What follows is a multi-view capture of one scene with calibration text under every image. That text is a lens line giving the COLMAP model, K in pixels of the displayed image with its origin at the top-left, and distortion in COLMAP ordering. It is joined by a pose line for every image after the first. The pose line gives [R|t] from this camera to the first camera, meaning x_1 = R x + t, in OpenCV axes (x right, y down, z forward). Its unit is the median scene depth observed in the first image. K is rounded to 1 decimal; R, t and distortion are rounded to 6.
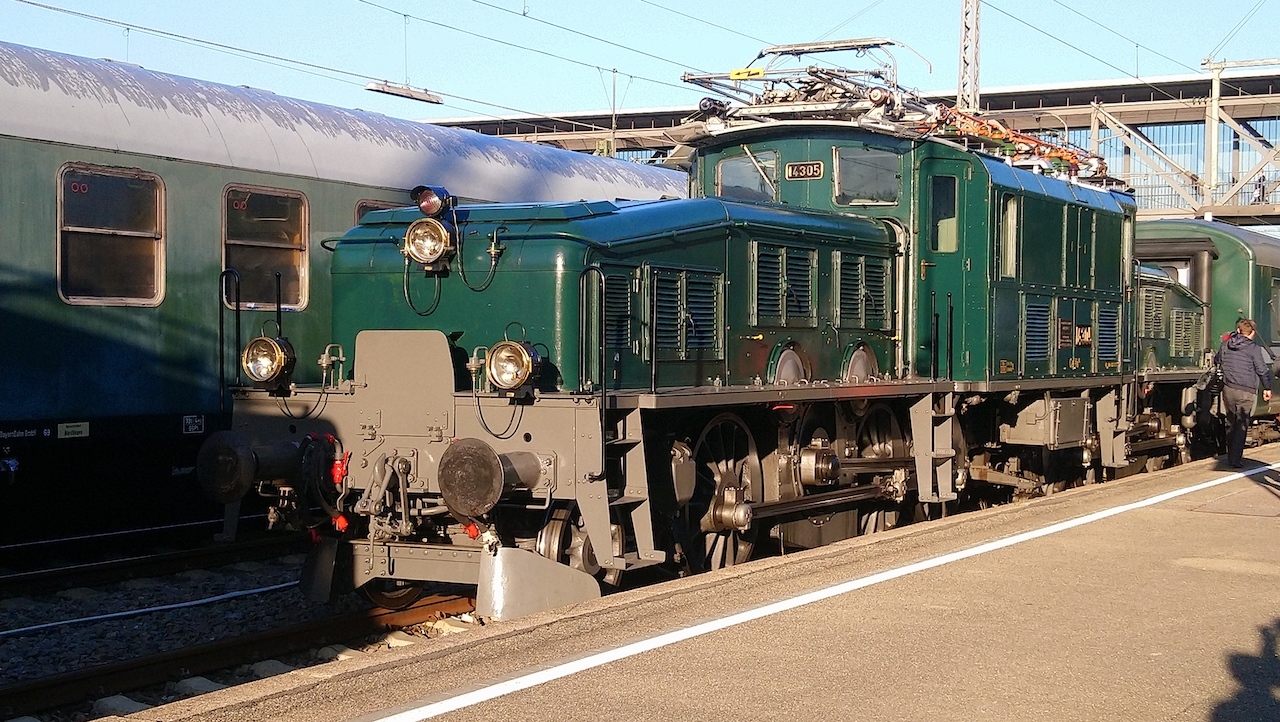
lens RADIAL K [[1683.0, 0, 638.8], [0, 1683.0, 355.0], [0, 0, 1]] dist [0.047392, 0.000000]
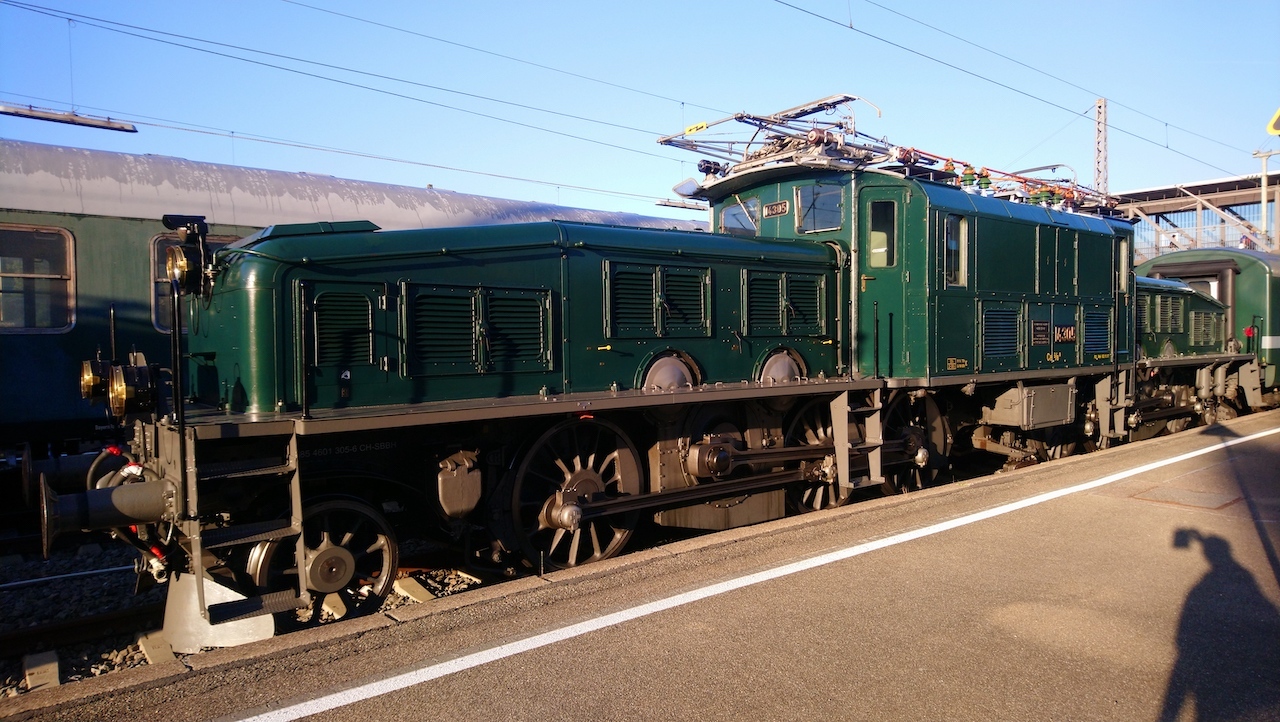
lens RADIAL K [[812.5, 0, 604.7], [0, 812.5, 364.4], [0, 0, 1]] dist [0.011695, -0.028445]
pose [[0.931896, -0.014437, -0.362437, 0.194262], [0.021098, 0.999673, 0.014426, -0.005672], [0.362111, -0.021091, 0.931897, 0.385863]]
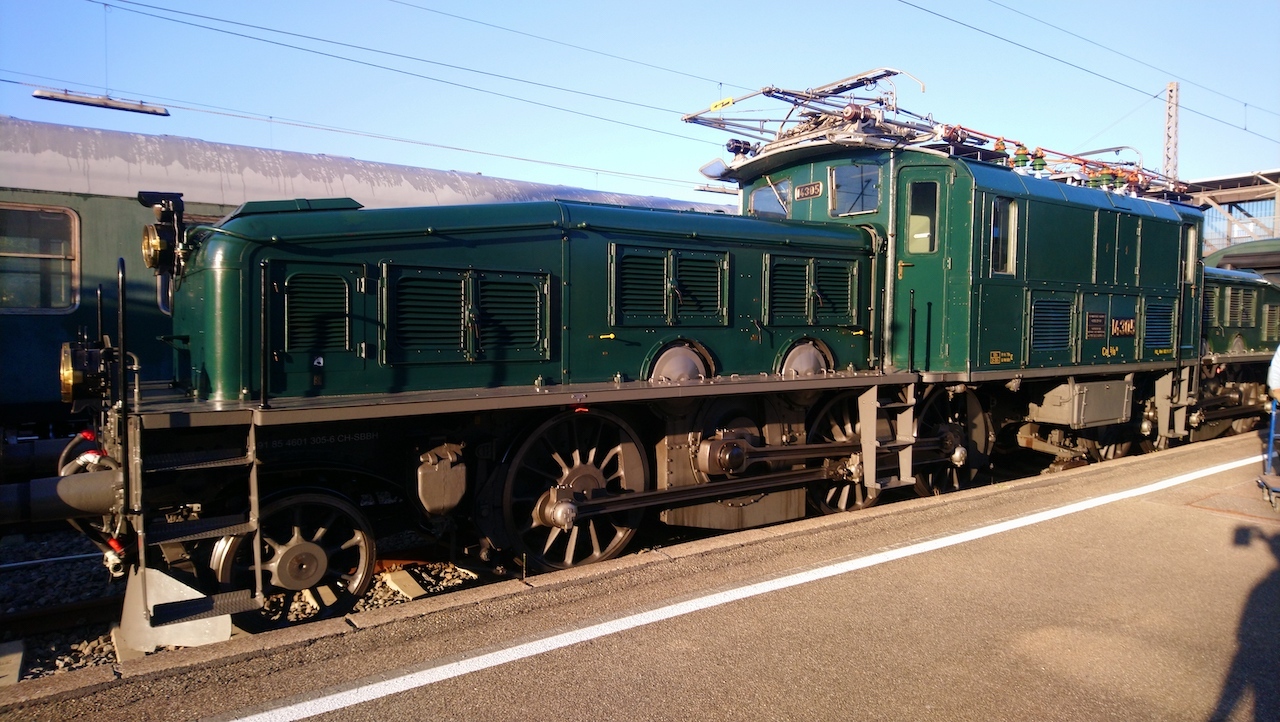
lens RADIAL K [[812.5, 0, 583.8], [0, 812.5, 378.5], [0, 0, 1]] dist [0.011695, -0.028445]
pose [[0.903461, 0.012998, -0.428474, 0.199914], [0.007781, 0.998878, 0.046709, -0.006063], [0.428600, -0.045534, 0.902346, 0.409709]]
